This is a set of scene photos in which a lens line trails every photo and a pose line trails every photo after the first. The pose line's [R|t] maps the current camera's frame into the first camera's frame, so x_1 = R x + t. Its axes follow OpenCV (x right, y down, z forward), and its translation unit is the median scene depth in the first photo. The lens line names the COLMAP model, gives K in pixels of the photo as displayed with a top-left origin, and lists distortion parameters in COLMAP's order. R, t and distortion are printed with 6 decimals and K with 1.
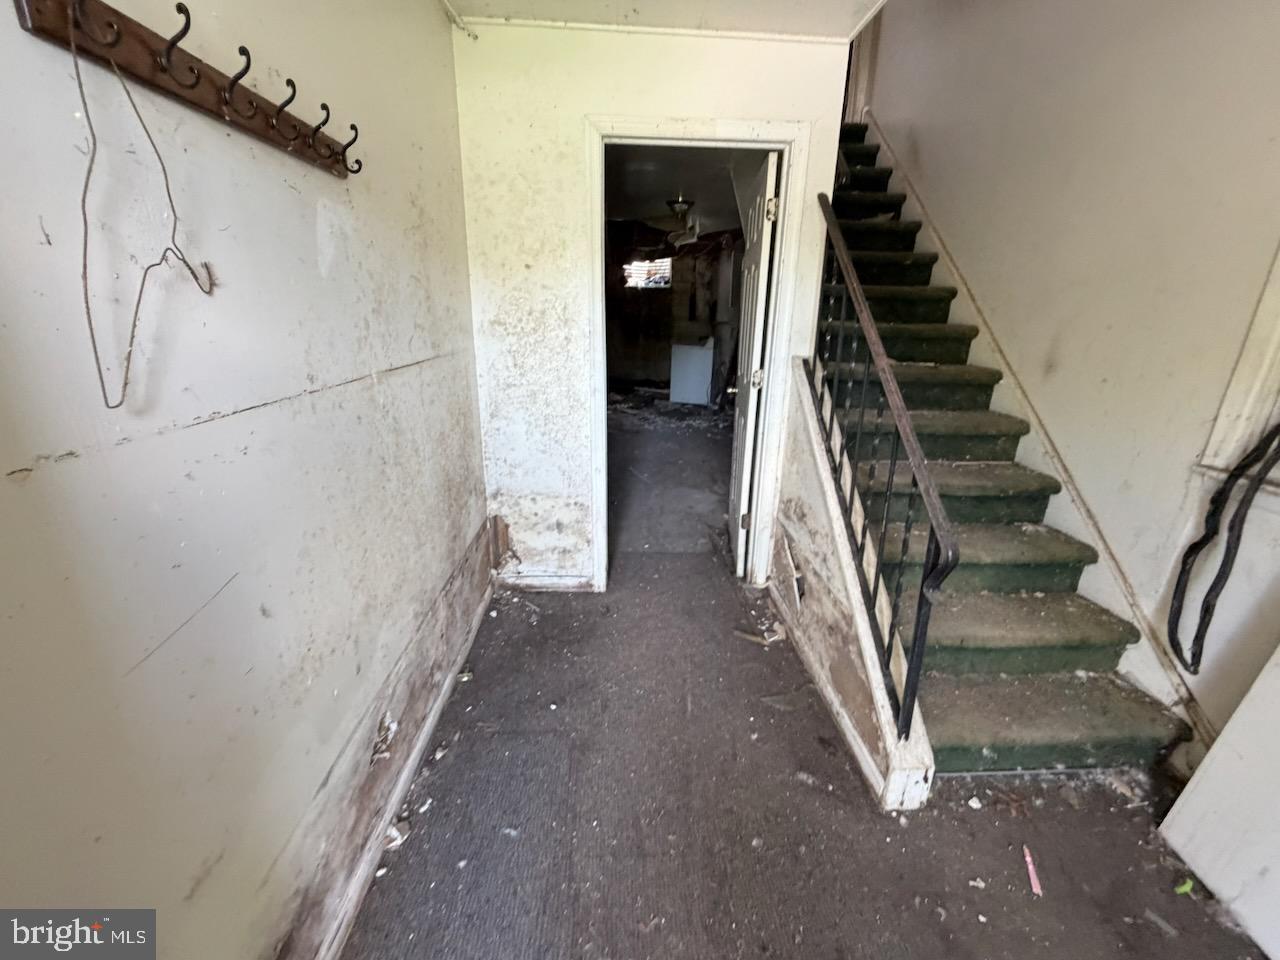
lens RADIAL K [[531.0, 0, 639.7], [0, 531.0, 475.8], [0, 0, 1]] dist [0.000287, 0.000129]
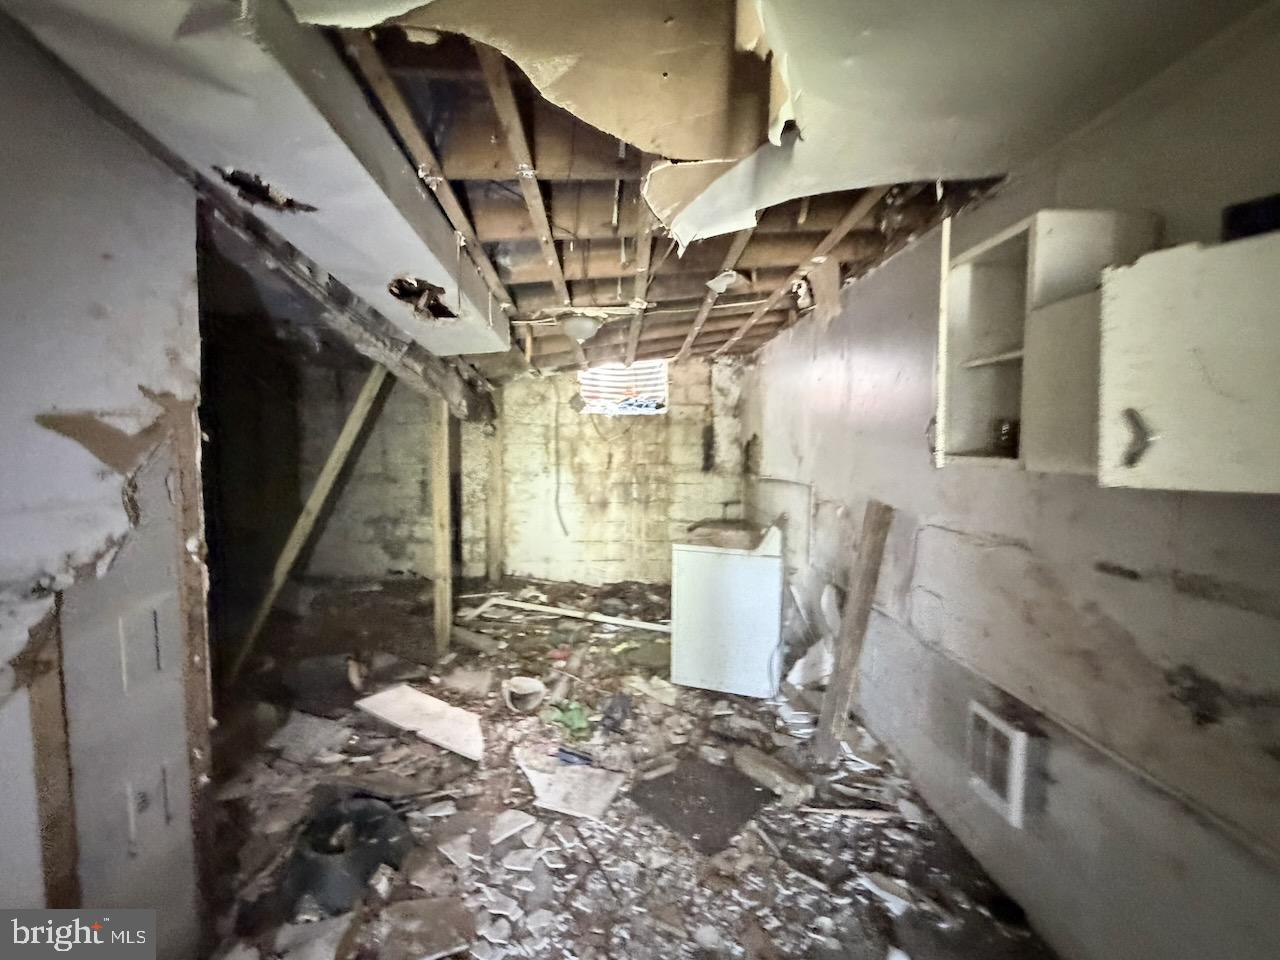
lens RADIAL K [[531.0, 0, 639.7], [0, 531.0, 475.8], [0, 0, 1]] dist [0.000287, 0.000129]
pose [[0.999857, -0.016876, -0.000645, 0.034859], [0.016220, 0.970198, -0.241772, -0.188227], [0.004706, 0.241727, 0.970333, 0.563241]]
